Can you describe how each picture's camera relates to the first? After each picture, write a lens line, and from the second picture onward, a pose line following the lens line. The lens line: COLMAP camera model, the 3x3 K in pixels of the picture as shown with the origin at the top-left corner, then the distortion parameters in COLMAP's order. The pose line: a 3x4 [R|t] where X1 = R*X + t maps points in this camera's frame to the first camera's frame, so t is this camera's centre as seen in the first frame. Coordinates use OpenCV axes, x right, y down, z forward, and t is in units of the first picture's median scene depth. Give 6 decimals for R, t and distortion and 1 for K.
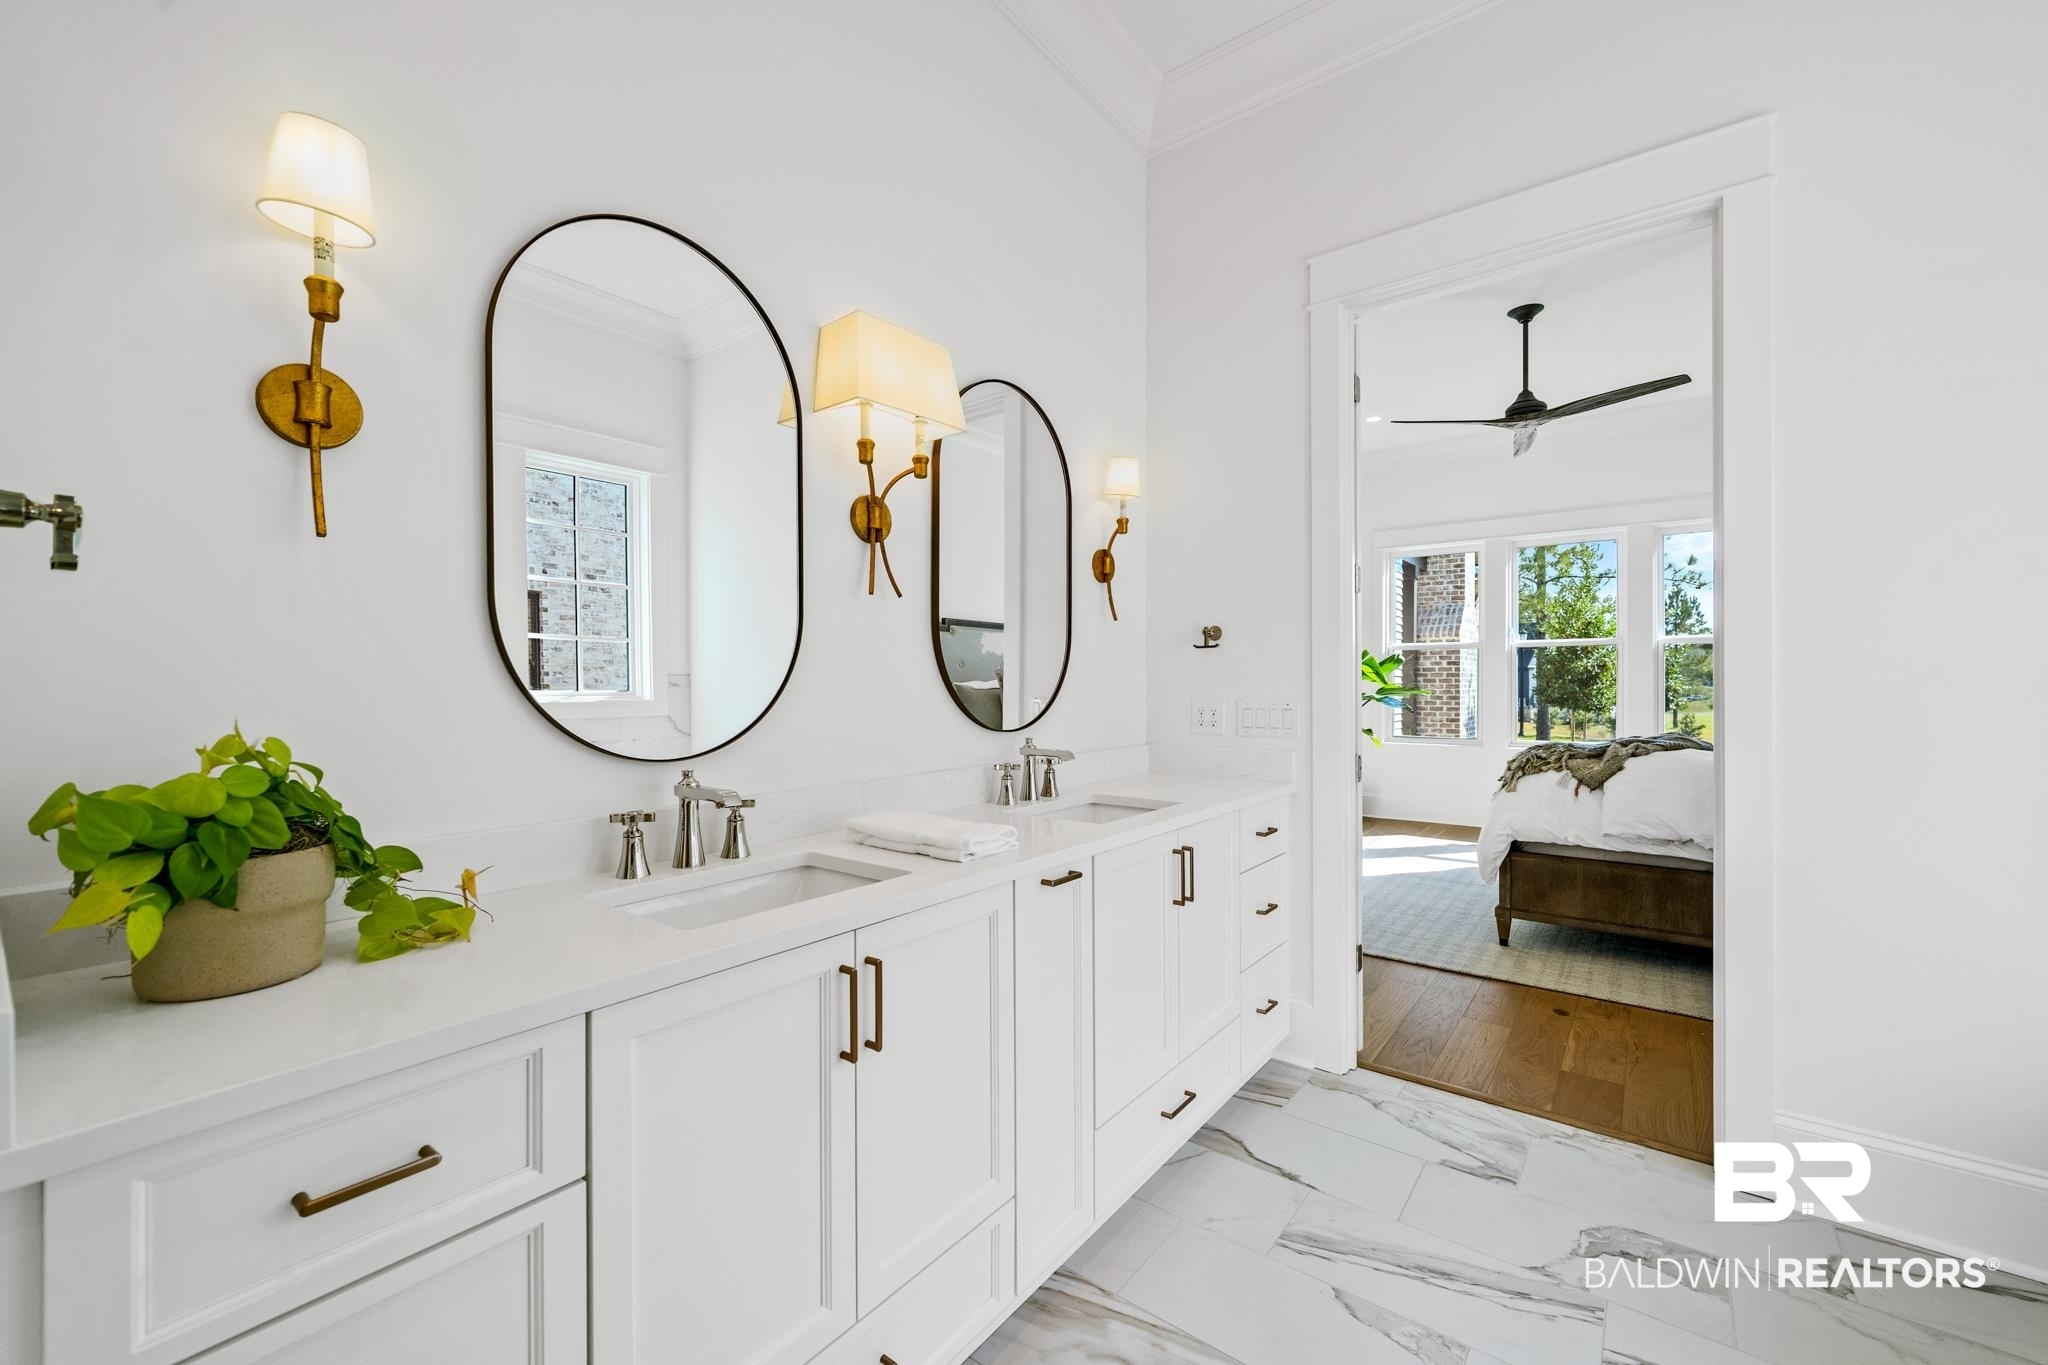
lens RADIAL K [[817.6, 0, 1022.3], [0, 817.6, 683.2], [0, 0, 1]] dist [-0.000126, -0.000021]
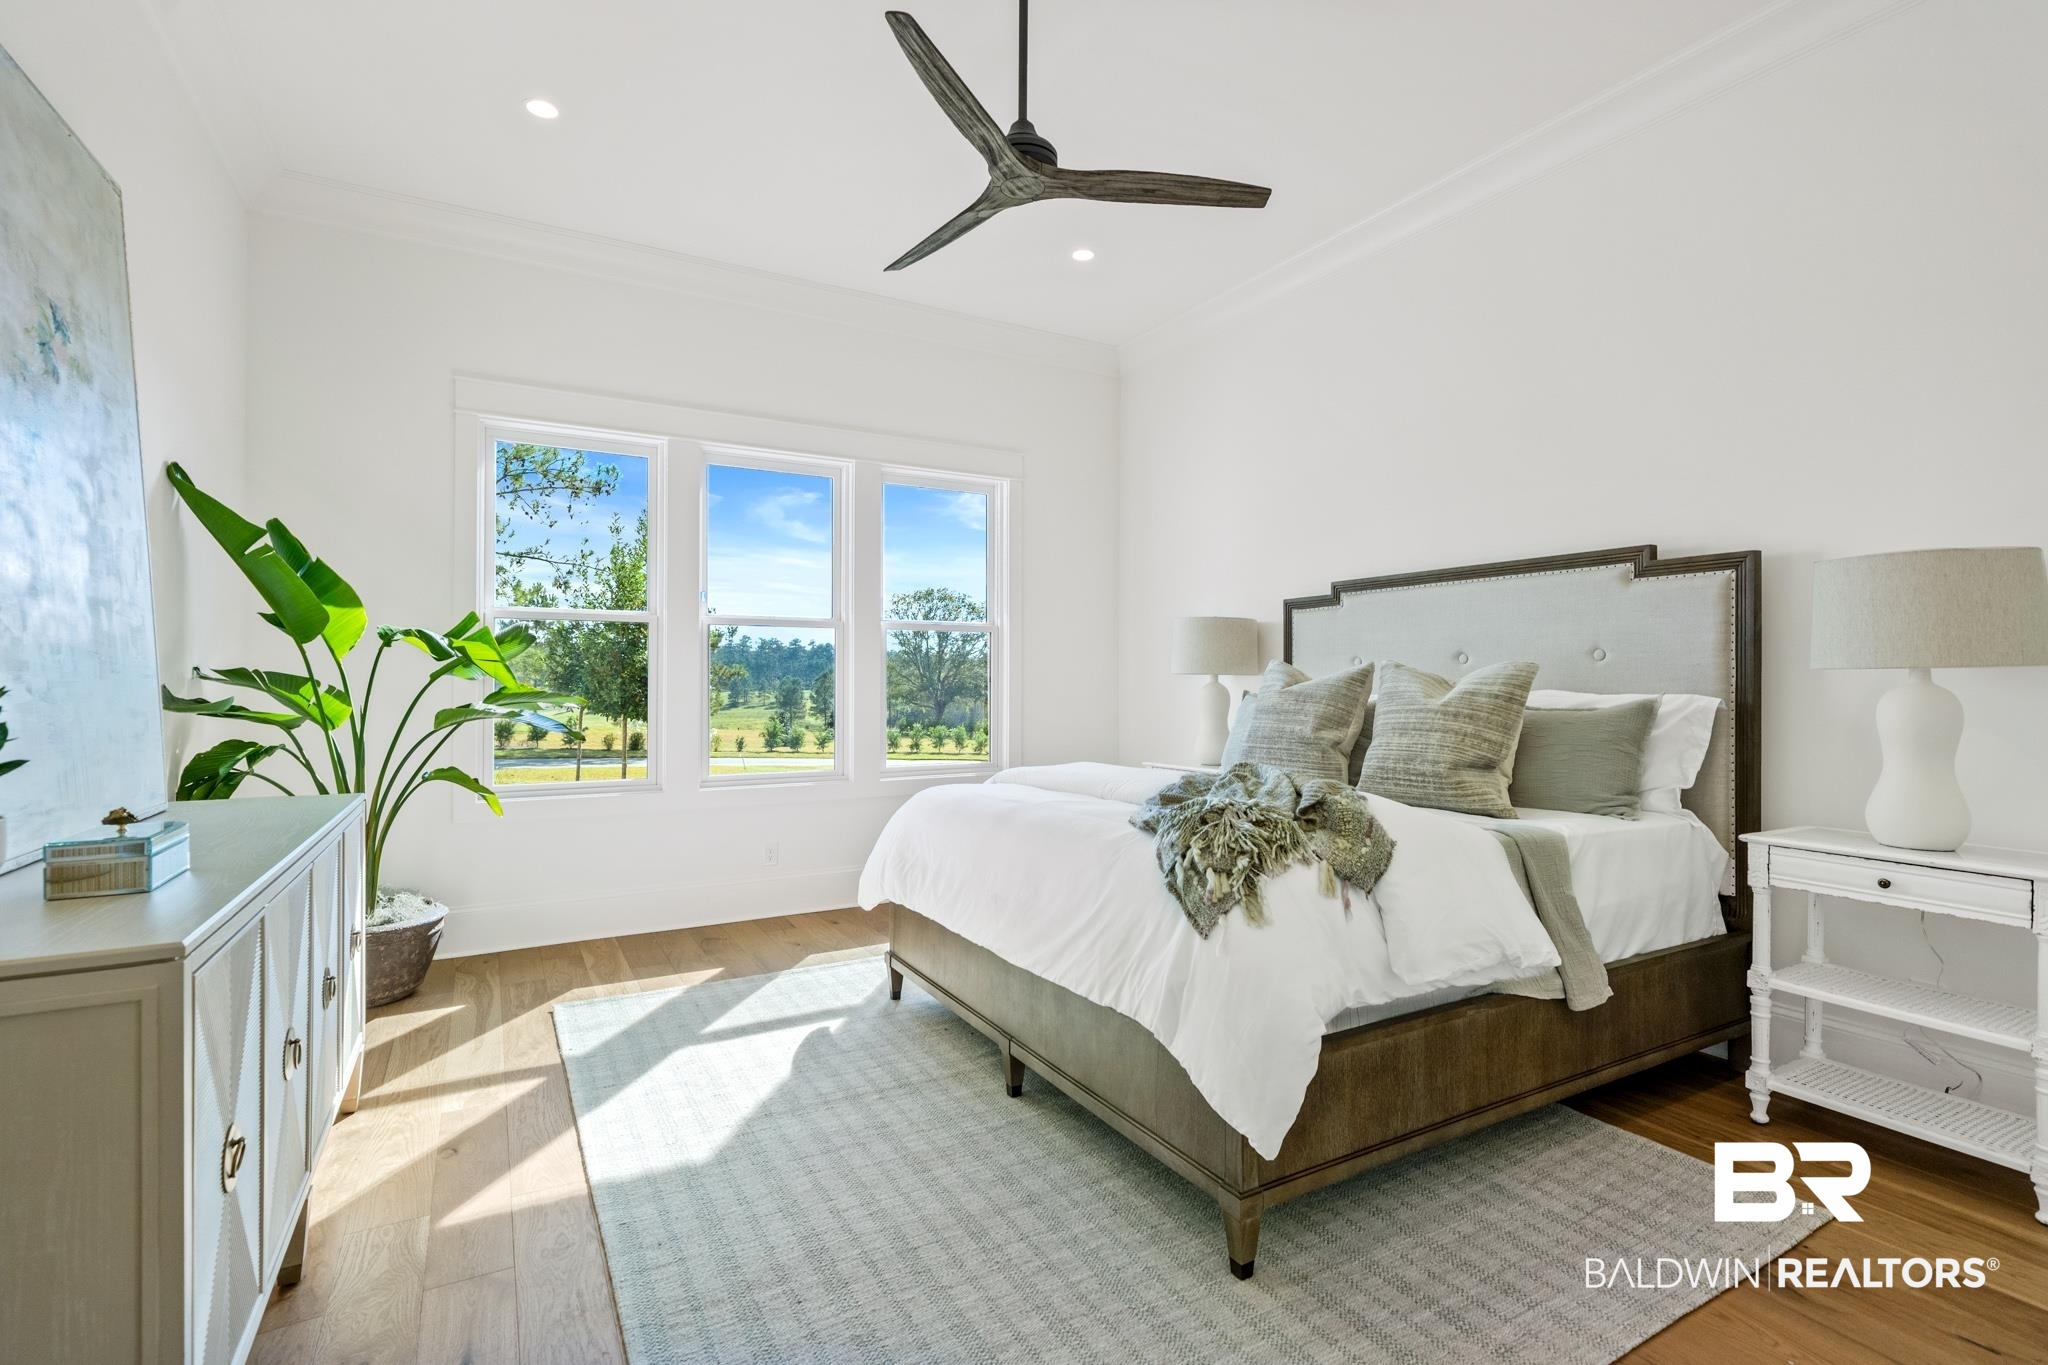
lens RADIAL K [[944.0, 0, 1025.1], [0, 944.0, 677.5], [0, 0, 1]] dist [0.002714, -0.000199]
pose [[0.392890, 0.005074, 0.919571, 0.079696], [0.000903, 0.999982, -0.005903, 0.003325], [-0.919585, 0.003150, 0.392879, 0.962269]]
